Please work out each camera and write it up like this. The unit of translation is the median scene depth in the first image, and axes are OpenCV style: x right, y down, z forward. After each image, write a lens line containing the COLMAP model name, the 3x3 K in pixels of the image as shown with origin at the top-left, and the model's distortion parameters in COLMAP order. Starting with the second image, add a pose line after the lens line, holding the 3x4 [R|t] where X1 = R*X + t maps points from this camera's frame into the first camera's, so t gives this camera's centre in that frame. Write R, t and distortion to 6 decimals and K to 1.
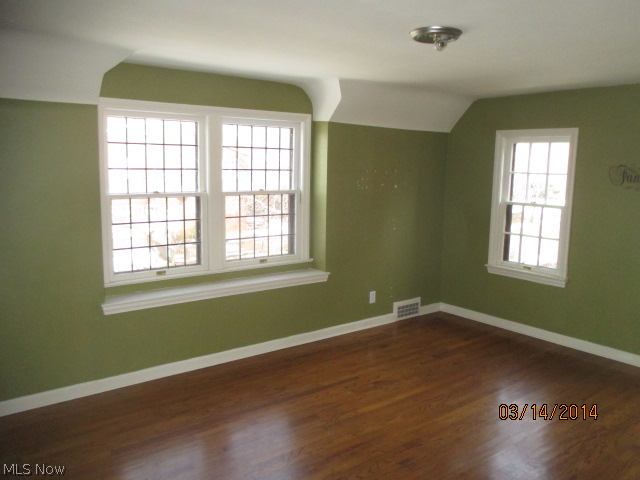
lens RADIAL K [[515.6, 0, 320.0], [0, 515.6, 240.0], [0, 0, 1]] dist [-0.146304, -0.003783]
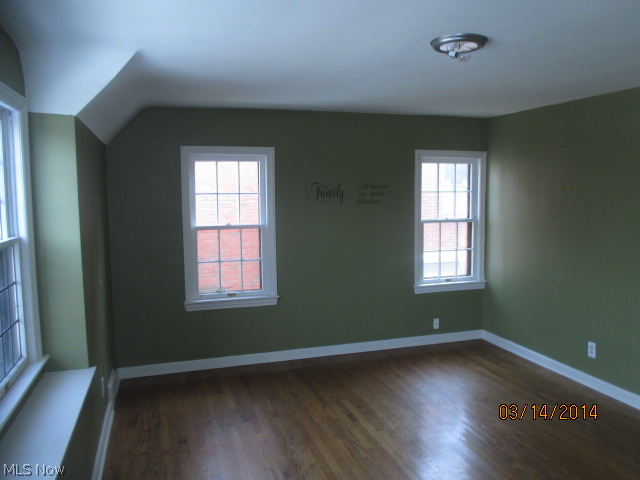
lens RADIAL K [[518.1, 0, 320.0], [0, 518.1, 240.0], [0, 0, 1]] dist [-0.002638, 0.002013]
pose [[0.326771, -0.102521, 0.939527, -0.453861], [0.147610, 0.987436, 0.056409, -0.079720], [-0.933505, 0.120250, 0.337798, 0.535940]]
